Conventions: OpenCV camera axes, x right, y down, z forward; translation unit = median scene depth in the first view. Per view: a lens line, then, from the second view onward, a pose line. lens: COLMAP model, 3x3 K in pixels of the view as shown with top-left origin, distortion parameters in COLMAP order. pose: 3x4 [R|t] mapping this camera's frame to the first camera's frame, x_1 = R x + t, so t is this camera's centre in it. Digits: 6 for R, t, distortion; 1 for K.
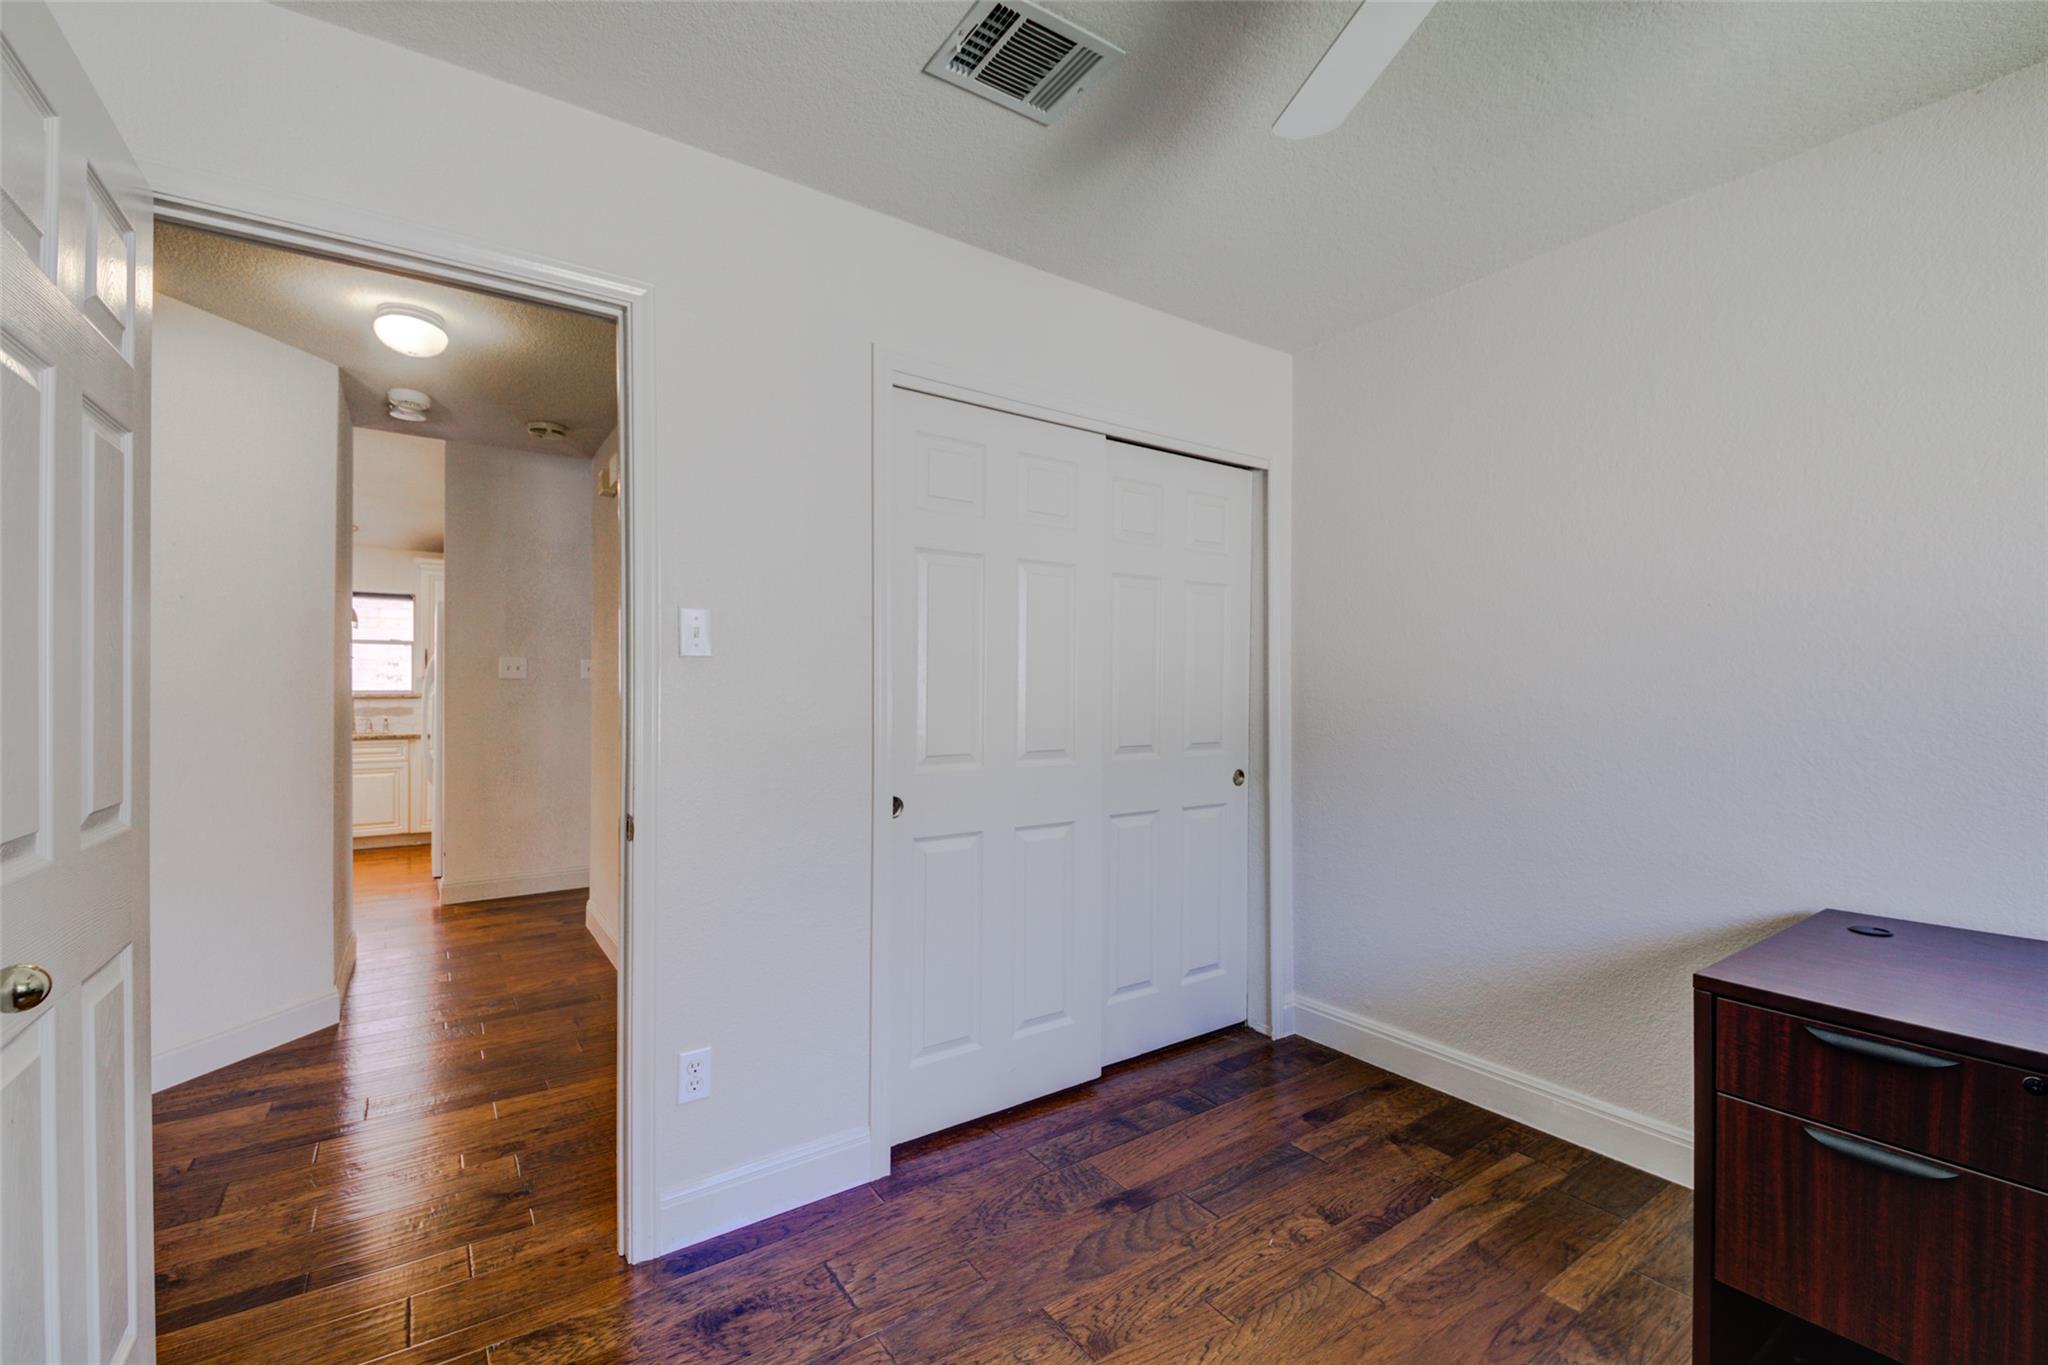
lens RADIAL K [[861.0, 0, 1024.0], [0, 861.0, 682.5], [0, 0, 1]] dist [0.001380, 0.000013]
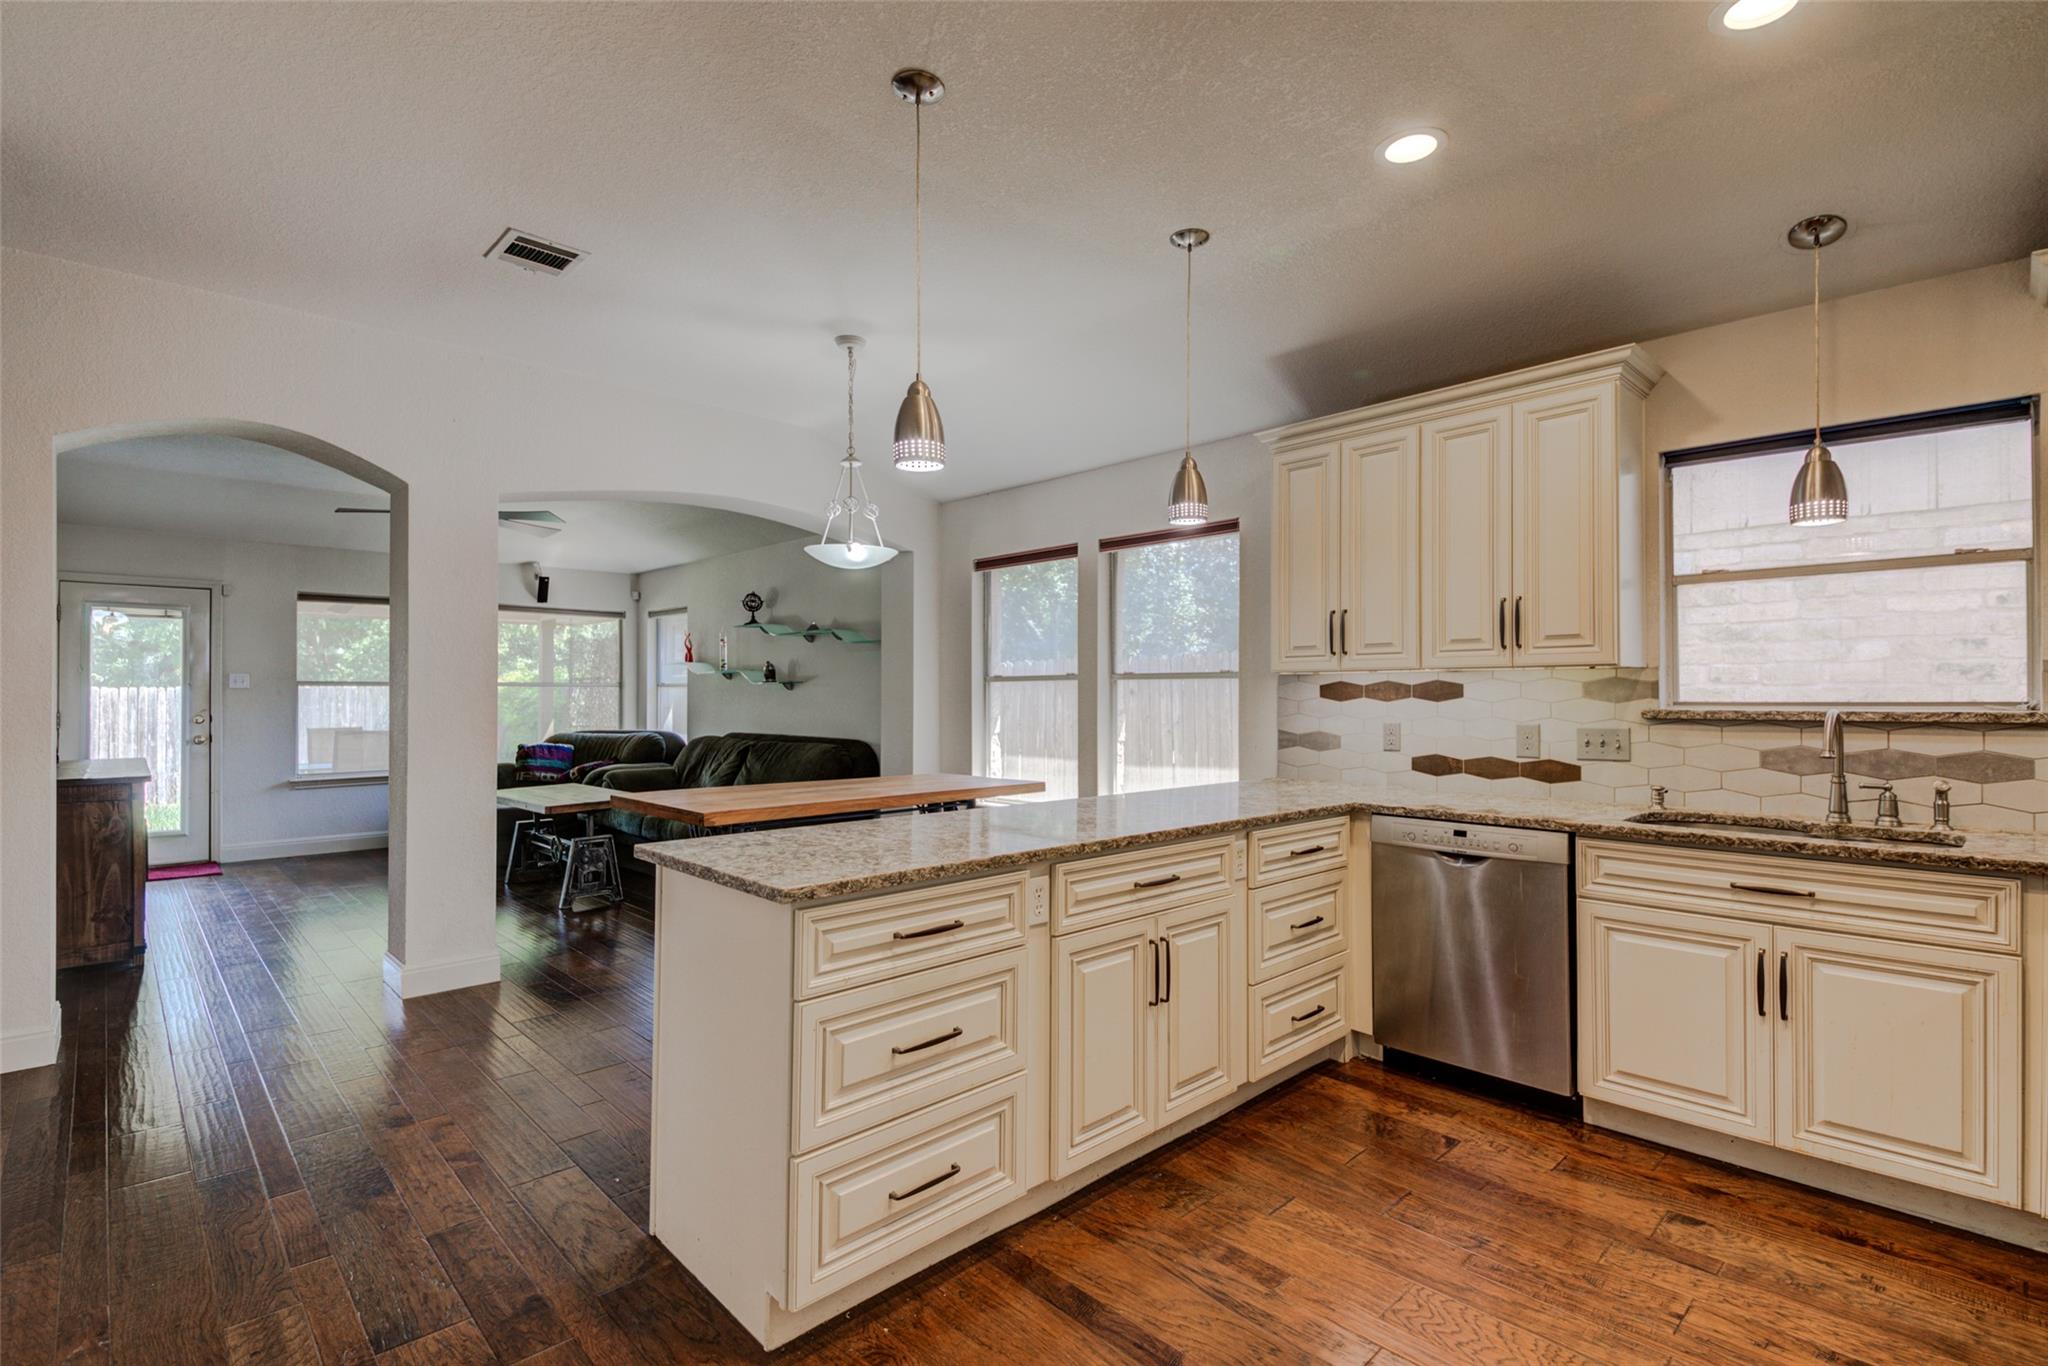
lens RADIAL K [[940.6, 0, 1029.1], [0, 940.6, 688.0], [0, 0, 1]] dist [0.062790, -0.043009]
pose [[0.156674, -0.004641, -0.987639, -0.431352], [0.004553, 0.999982, -0.003977, 0.004050], [0.987640, -0.003874, 0.156692, 0.596430]]
